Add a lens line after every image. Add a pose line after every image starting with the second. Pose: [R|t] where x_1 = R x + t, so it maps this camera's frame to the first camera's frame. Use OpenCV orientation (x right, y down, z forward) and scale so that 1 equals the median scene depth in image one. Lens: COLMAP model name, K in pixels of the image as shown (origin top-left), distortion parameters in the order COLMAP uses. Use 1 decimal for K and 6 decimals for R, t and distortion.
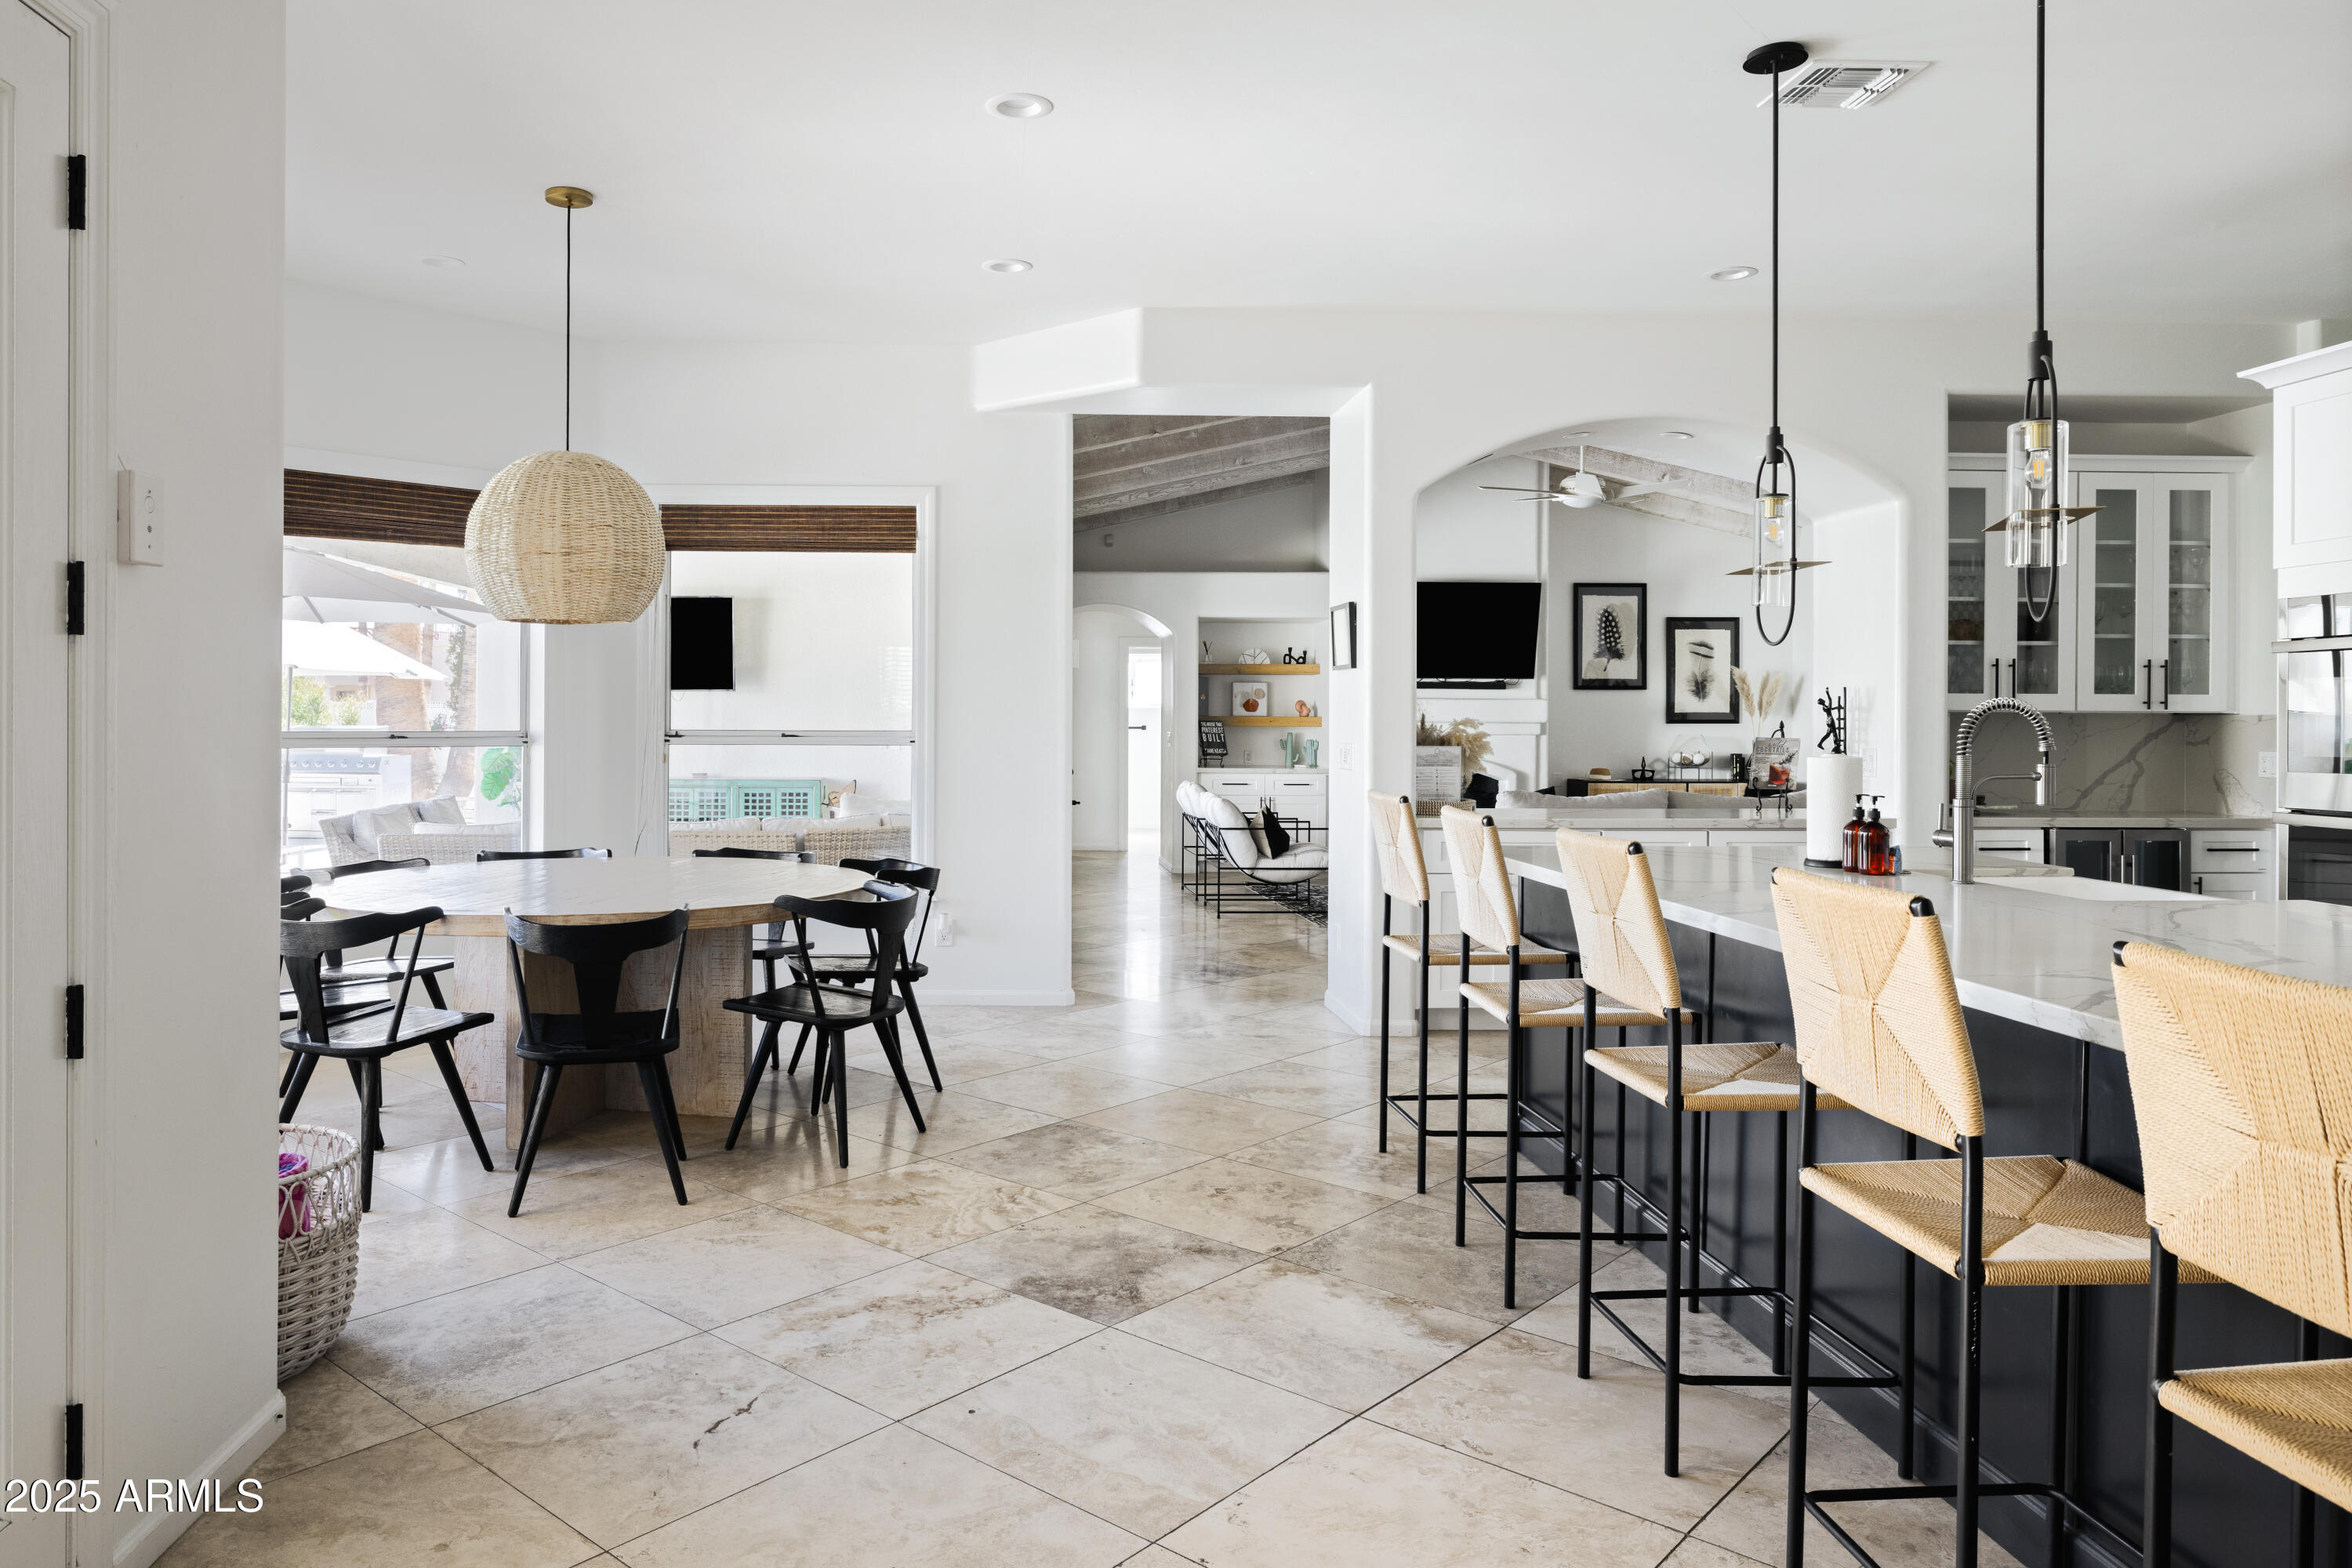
lens RADIAL K [[1511.5, 0, 1173.7], [0, 1511.5, 738.6], [0, 0, 1]] dist [-0.002591, -0.002516]
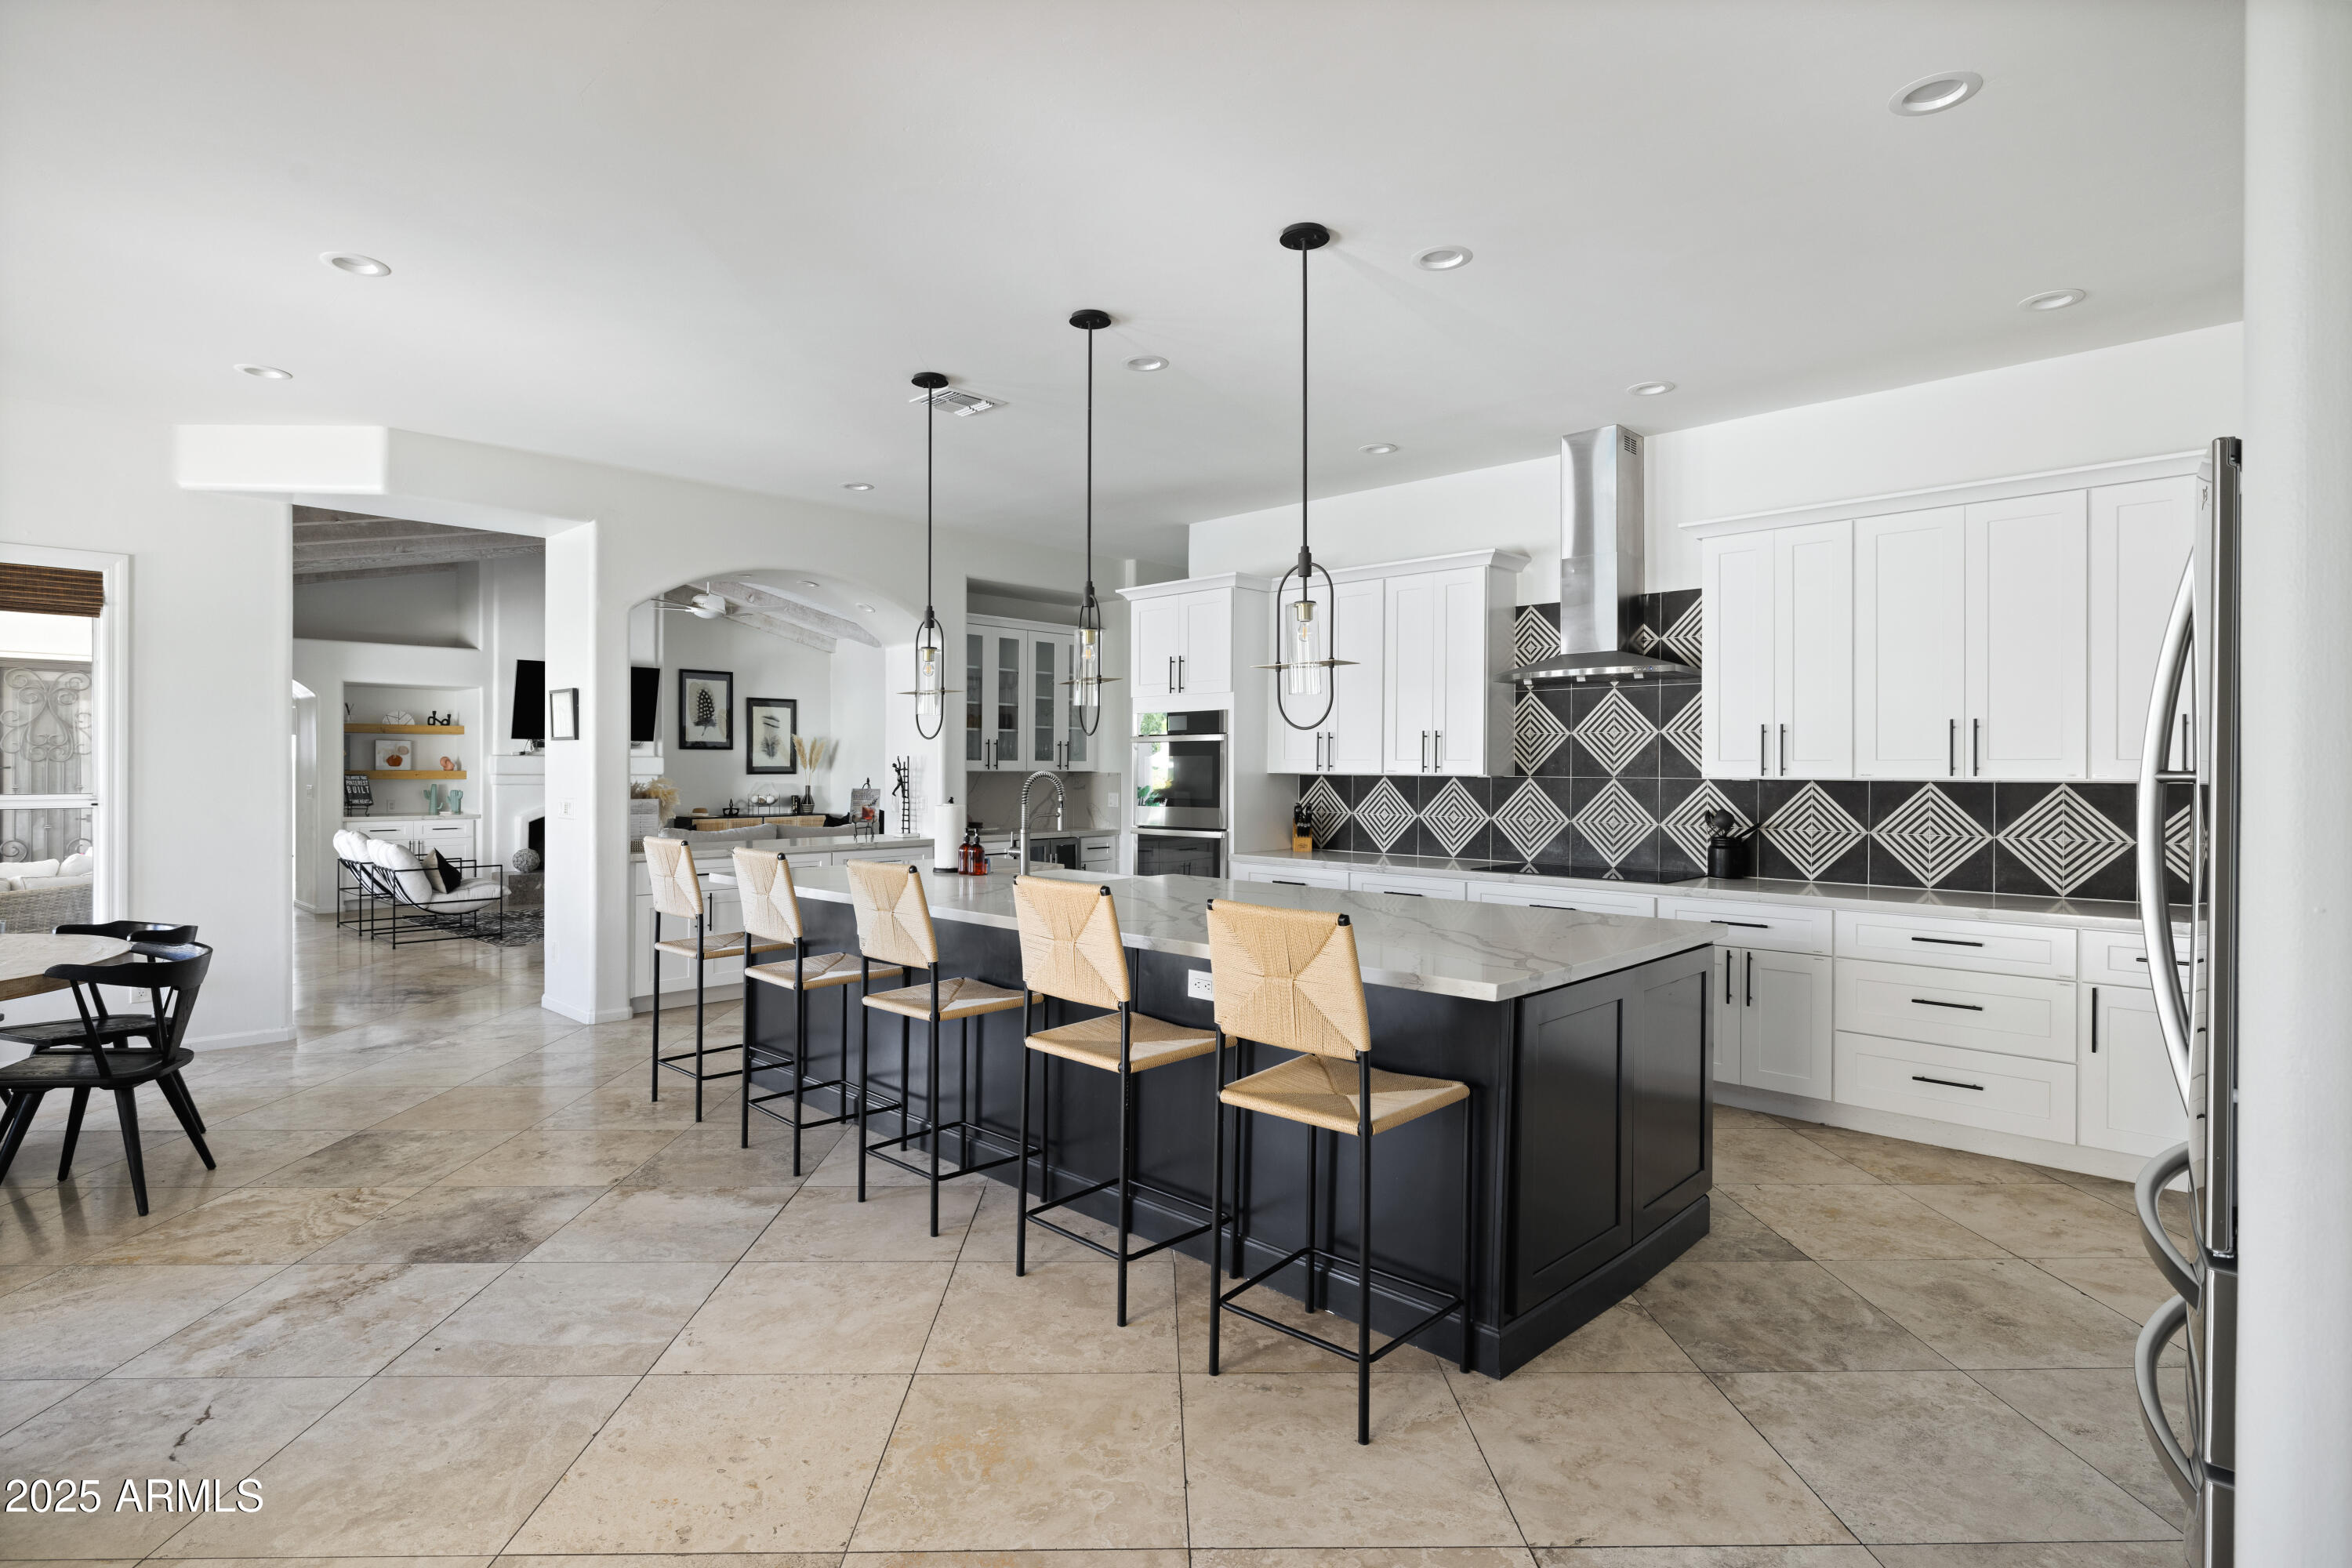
lens RADIAL K [[1199.6, 0, 1181.8], [0, 1199.6, 782.9], [0, 0, 1]] dist [0.003373, 0.000532]
pose [[0.709990, -0.010872, 0.704128, -0.257660], [0.002457, 0.999913, 0.012962, -0.024171], [-0.704207, -0.007473, 0.709955, -0.093079]]
